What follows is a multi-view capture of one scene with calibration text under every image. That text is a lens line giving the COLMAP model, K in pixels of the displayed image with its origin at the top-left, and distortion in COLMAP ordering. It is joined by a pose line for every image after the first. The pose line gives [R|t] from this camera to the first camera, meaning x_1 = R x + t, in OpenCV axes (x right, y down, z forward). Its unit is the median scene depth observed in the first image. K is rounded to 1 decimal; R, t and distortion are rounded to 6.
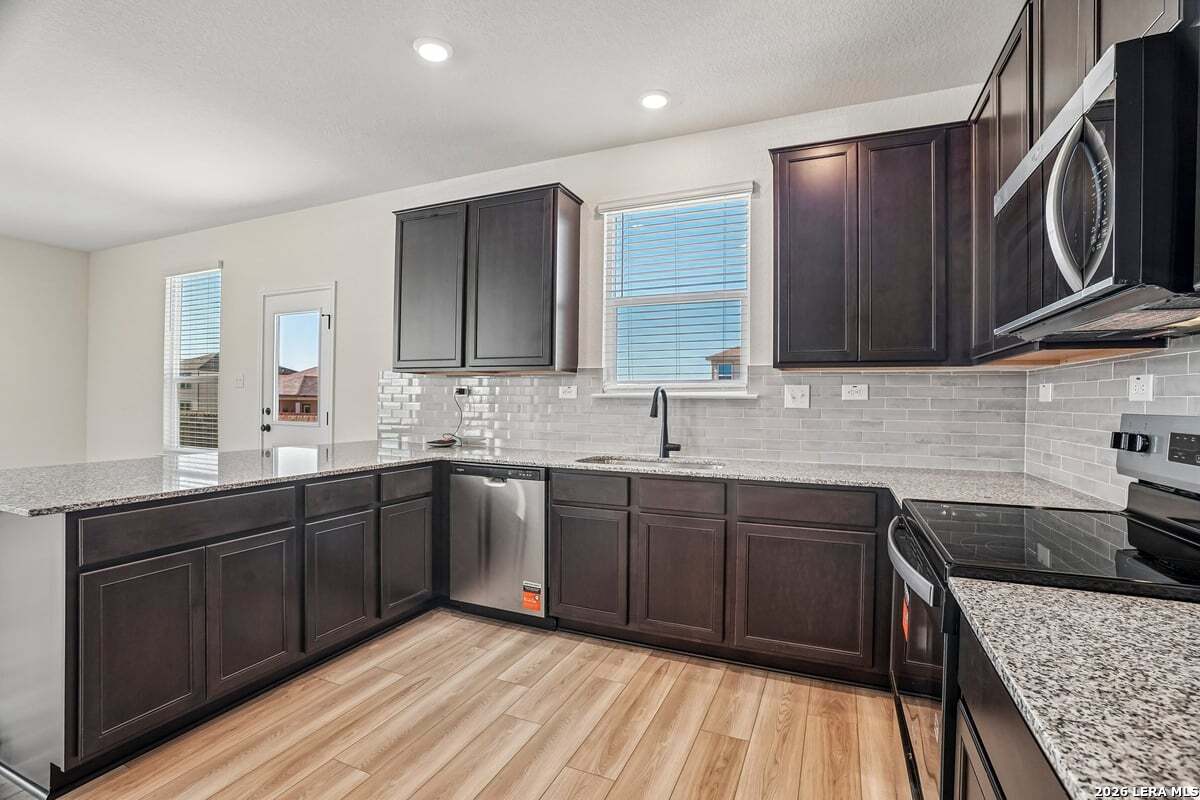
lens RADIAL K [[555.4, 0, 600.1], [0, 555.4, 398.3], [0, 0, 1]] dist [-0.066774, 0.029230]
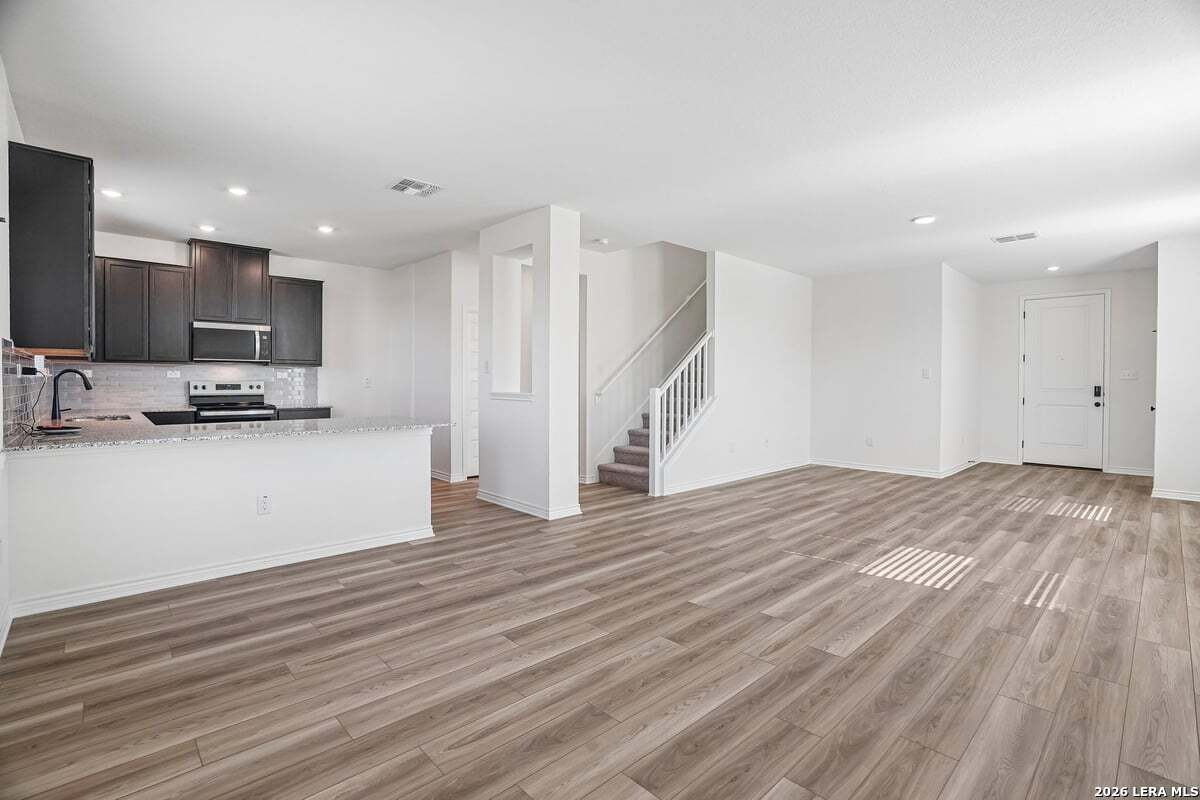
lens RADIAL K [[555.4, 0, 600.1], [0, 555.4, 398.3], [0, 0, 1]] dist [-0.066774, 0.029230]
pose [[-0.919831, -0.029707, 0.391188, -1.663066], [-0.016019, 0.999141, 0.038208, -0.018862], [-0.391988, 0.028878, -0.919517, 1.697345]]
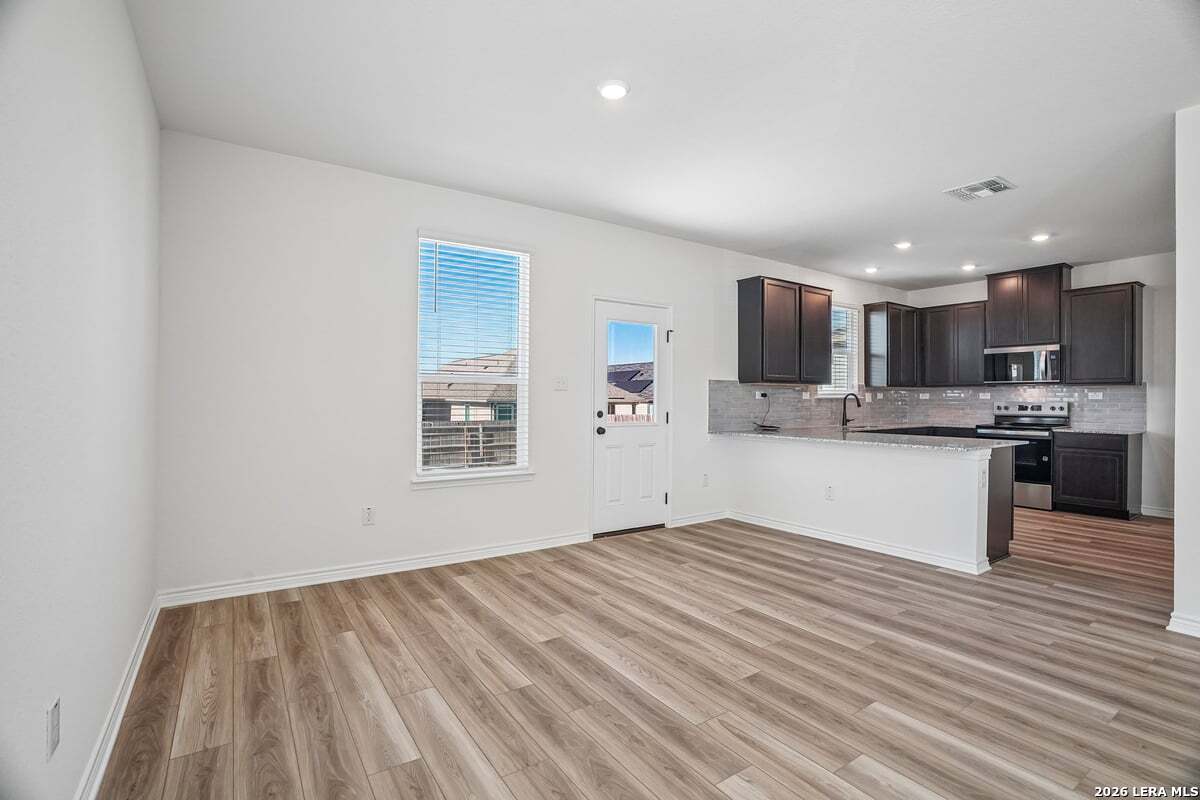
lens RADIAL K [[555.4, 0, 600.1], [0, 555.4, 398.3], [0, 0, 1]] dist [-0.066774, 0.029230]
pose [[0.533028, -0.007375, 0.846065, -2.216175], [0.004891, 0.999972, 0.005635, -0.017847], [-0.846083, 0.001134, 0.533049, 0.659711]]
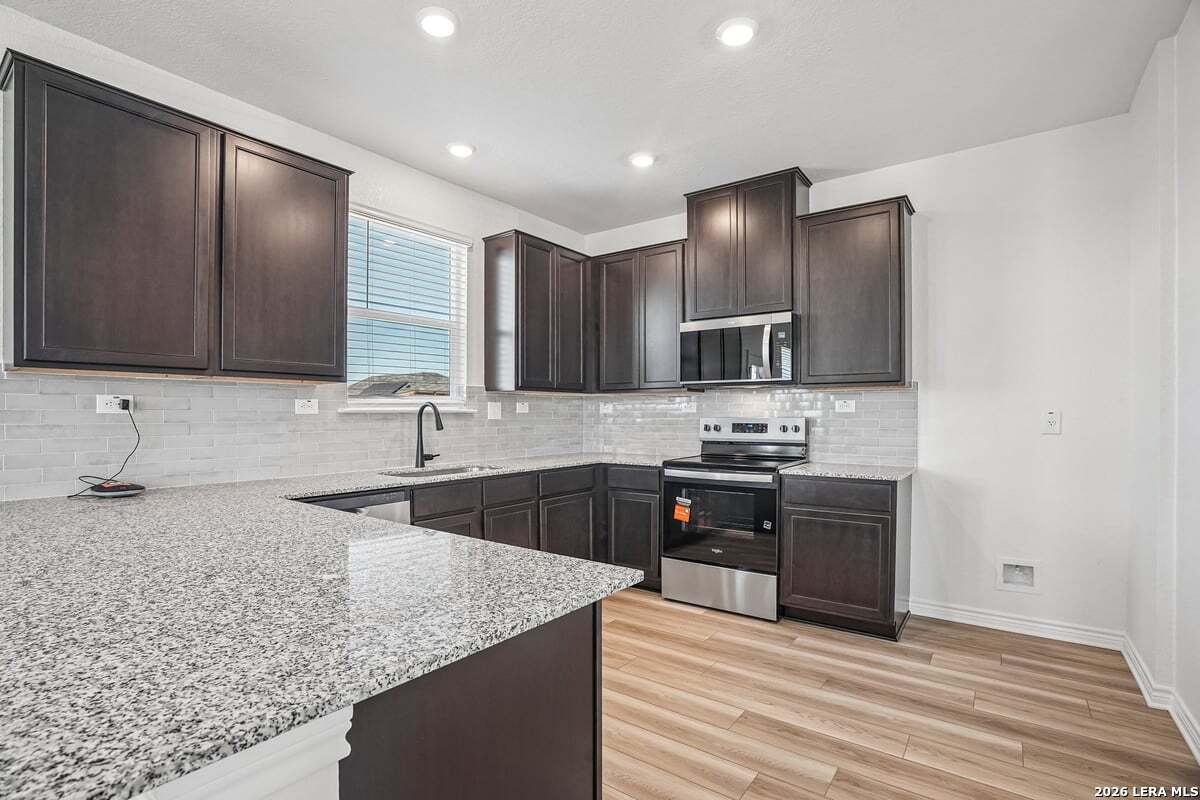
lens RADIAL K [[570.8, 0, 594.6], [0, 570.8, 413.1], [0, 0, 1]] dist [-0.036255, 0.000052]
pose [[0.228198, -0.008111, 0.973581, -0.876816], [0.006627, 0.999955, 0.006777, -0.004654], [-0.973592, 0.004905, 0.228241, 0.412585]]
